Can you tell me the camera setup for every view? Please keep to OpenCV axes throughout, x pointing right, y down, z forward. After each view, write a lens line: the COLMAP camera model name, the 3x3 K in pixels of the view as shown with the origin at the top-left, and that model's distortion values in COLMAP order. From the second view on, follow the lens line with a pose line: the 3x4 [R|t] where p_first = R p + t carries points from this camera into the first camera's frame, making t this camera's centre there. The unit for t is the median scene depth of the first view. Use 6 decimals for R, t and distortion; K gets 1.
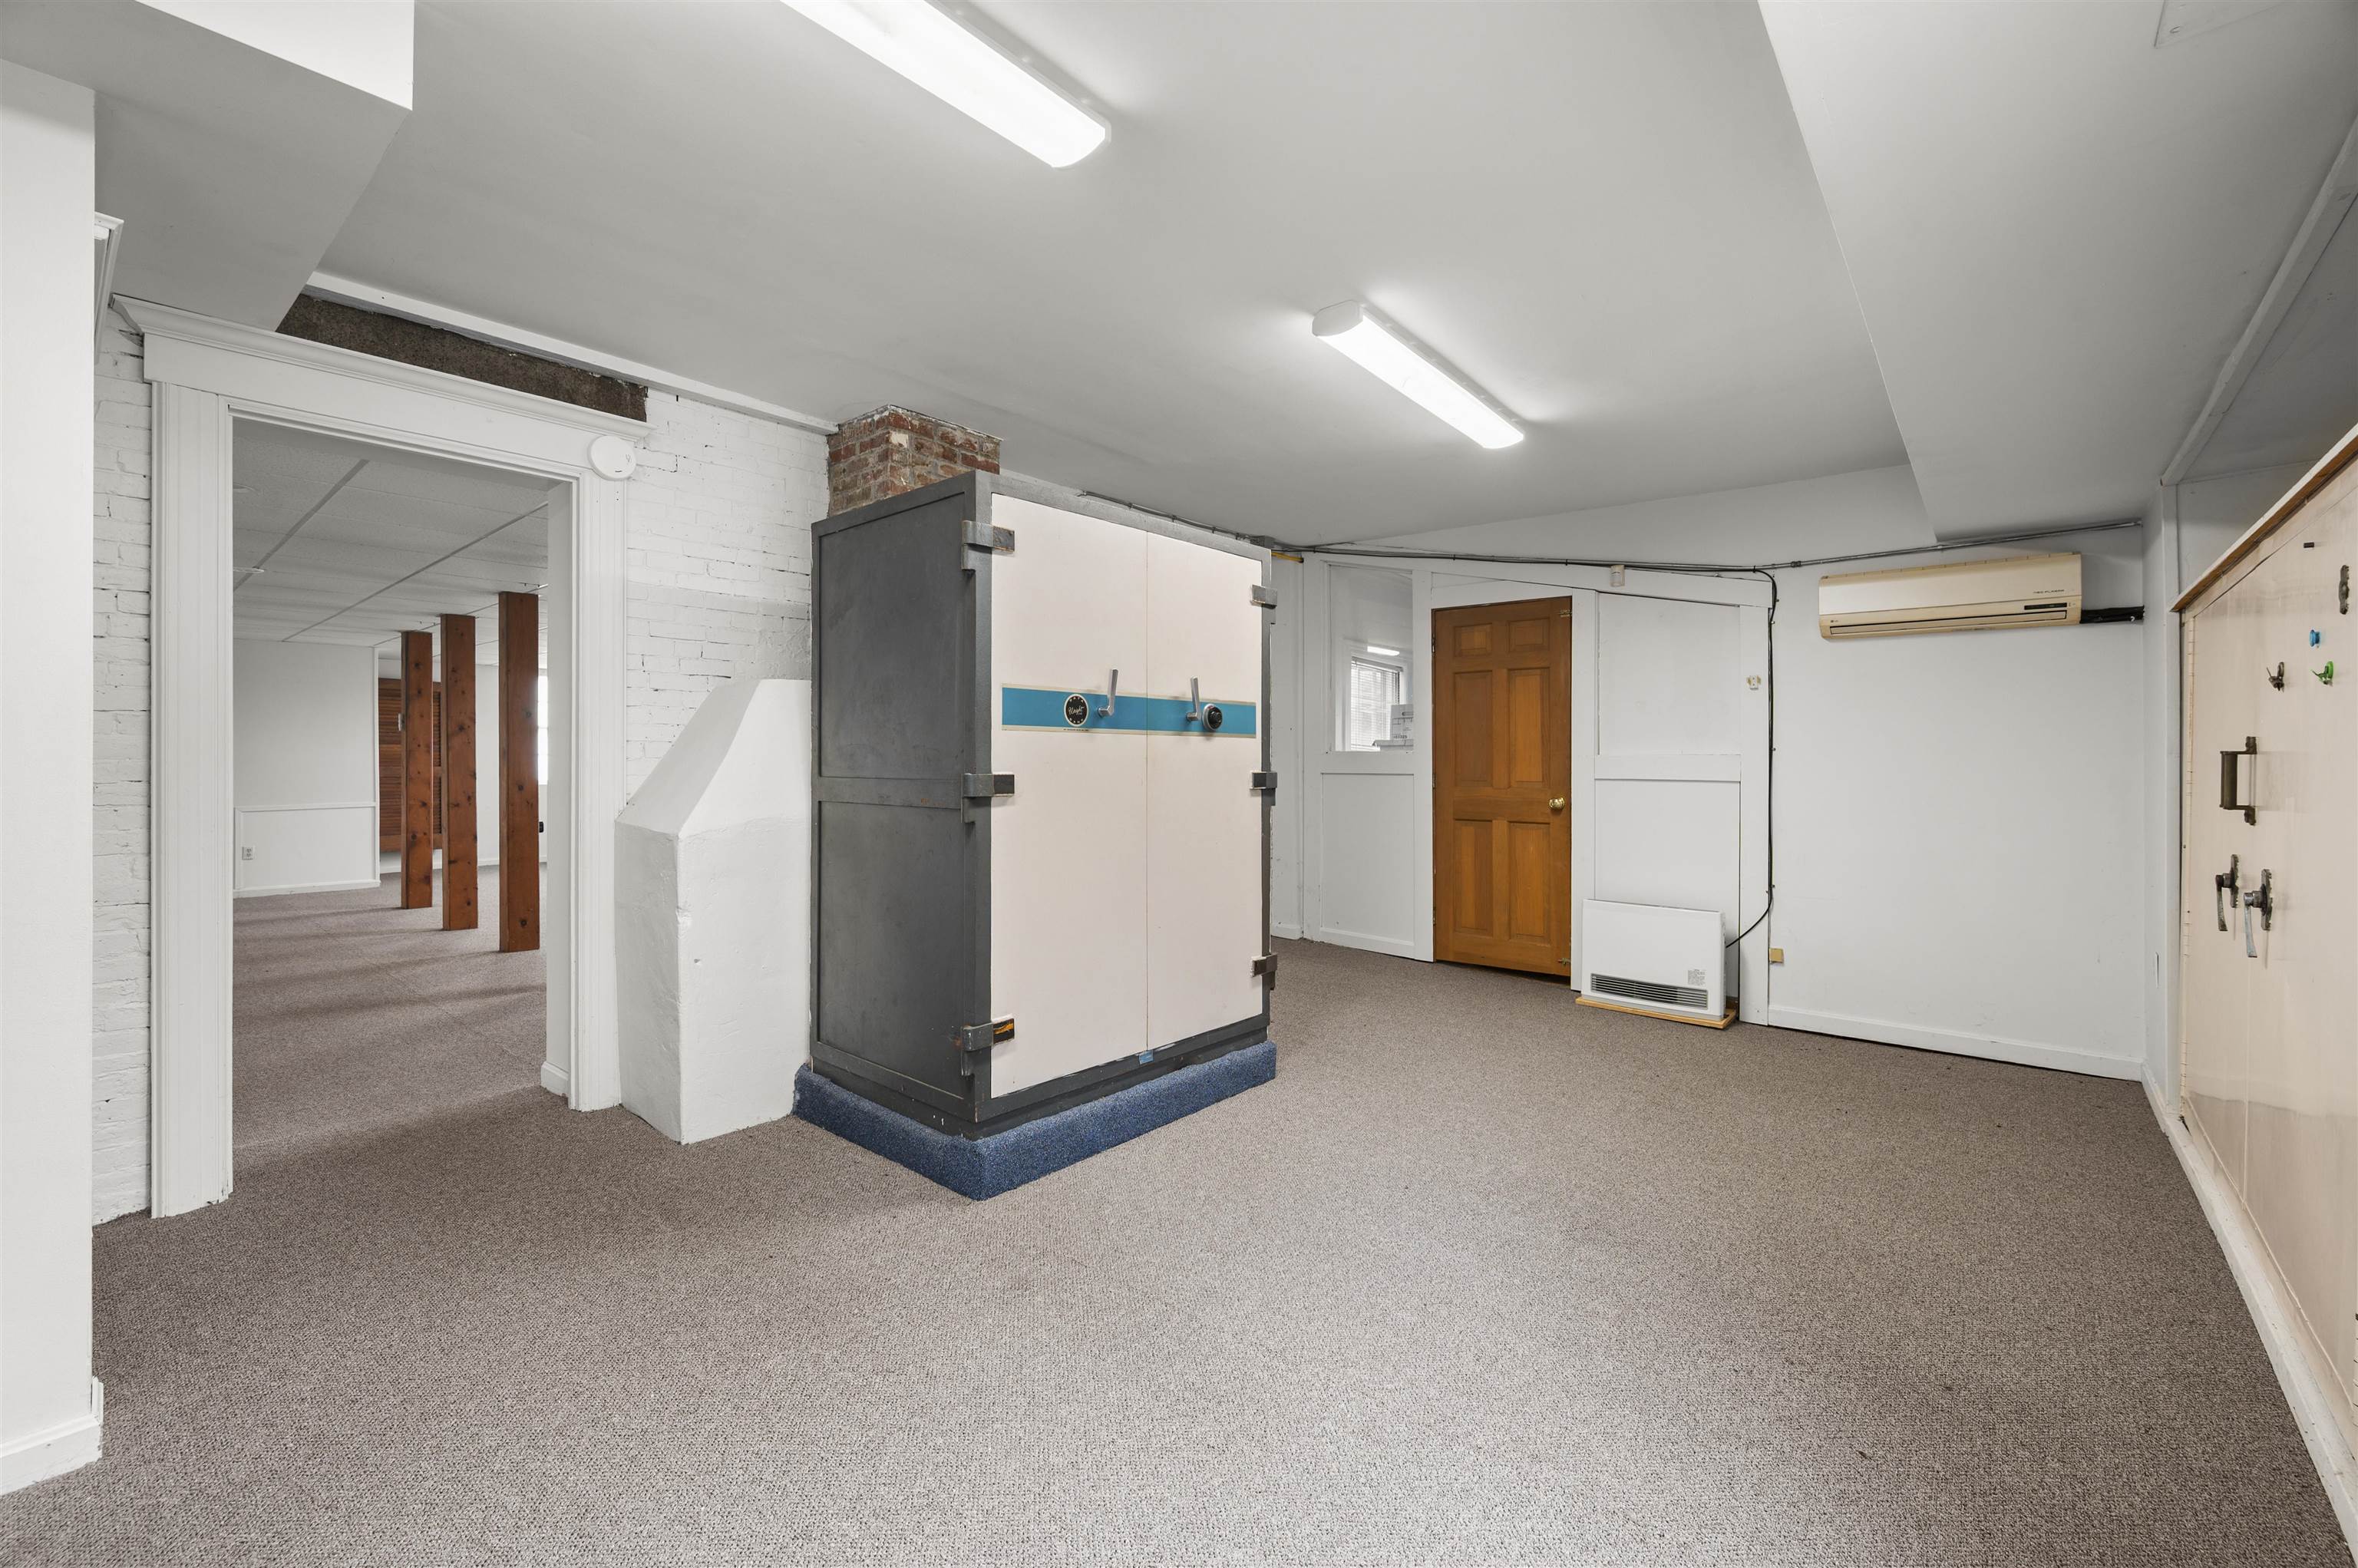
lens RADIAL K [[980.7, 0, 1179.7], [0, 980.7, 766.2], [0, 0, 1]] dist [-0.002403, -0.000196]
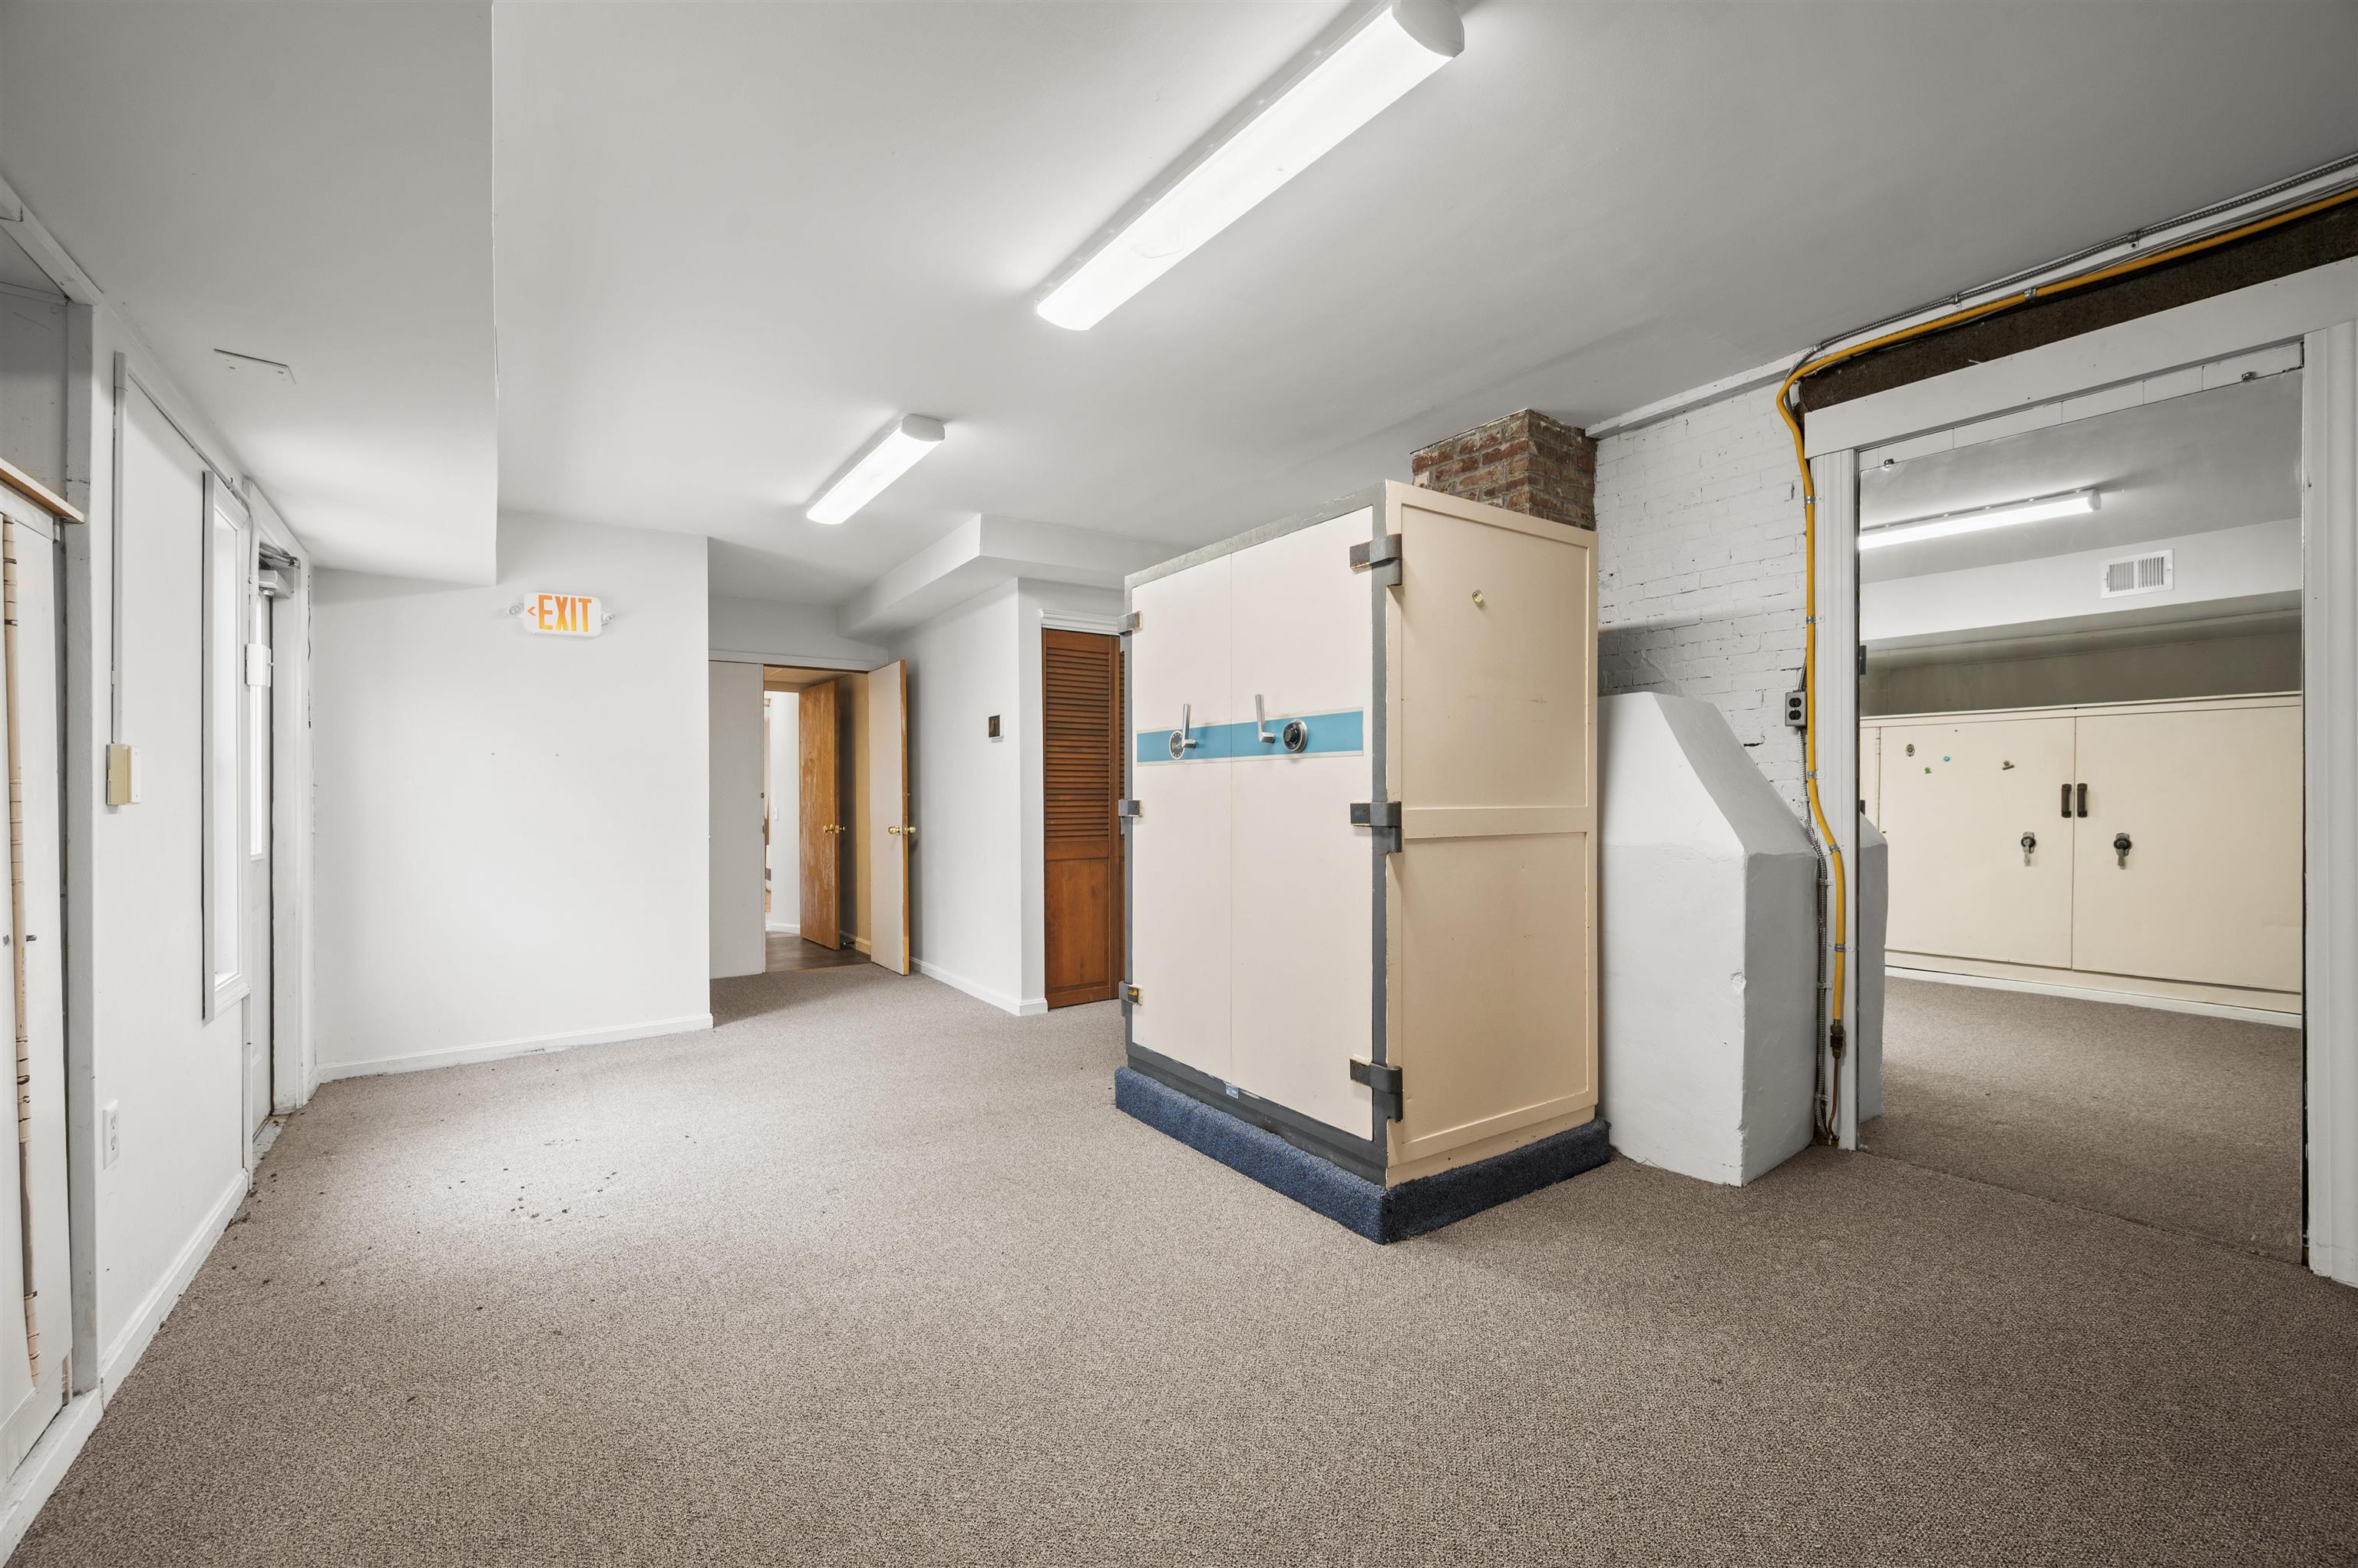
lens RADIAL K [[980.7, 0, 1187.8], [0, 980.7, 792.7], [0, 0, 1]] dist [-0.002403, -0.000196]
pose [[-0.258582, -0.001428, -0.965988, 0.902544], [0.000114, 0.999999, -0.001509, 0.000571], [0.965989, -0.000501, -0.258581, 1.184004]]
